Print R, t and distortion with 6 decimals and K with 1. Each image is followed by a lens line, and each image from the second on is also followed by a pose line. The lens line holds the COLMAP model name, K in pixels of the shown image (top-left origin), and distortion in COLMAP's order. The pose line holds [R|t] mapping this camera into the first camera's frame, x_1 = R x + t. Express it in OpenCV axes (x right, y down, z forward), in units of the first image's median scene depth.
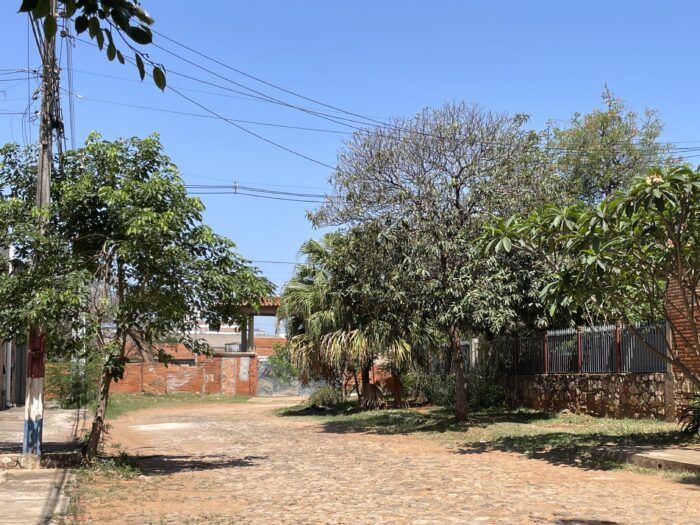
lens RADIAL K [[797.8, 0, 350.0], [0, 797.8, 262.5], [0, 0, 1]] dist [0.001238, 0.000103]
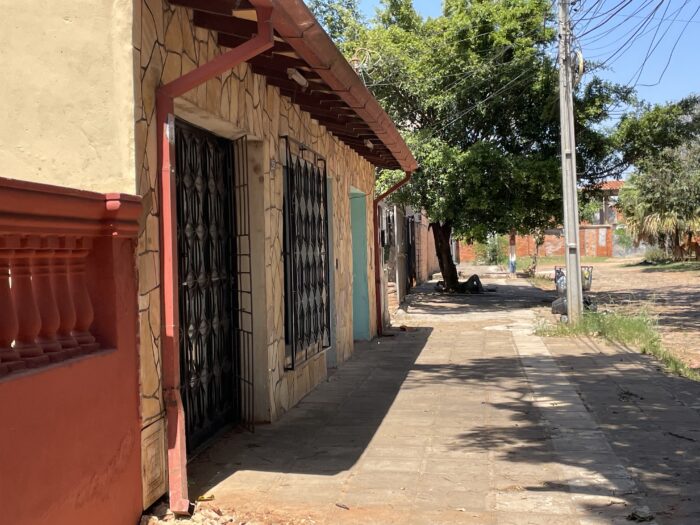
lens RADIAL K [[1079.9, 0, 350.0], [0, 1079.9, 262.5], [0, 0, 1]] dist [0.010336, 0.025412]
pose [[0.928213, -0.014889, -0.371752, 0.214135], [0.073454, 0.986866, 0.143878, -0.168876], [0.364727, -0.160856, 0.917115, -1.189411]]
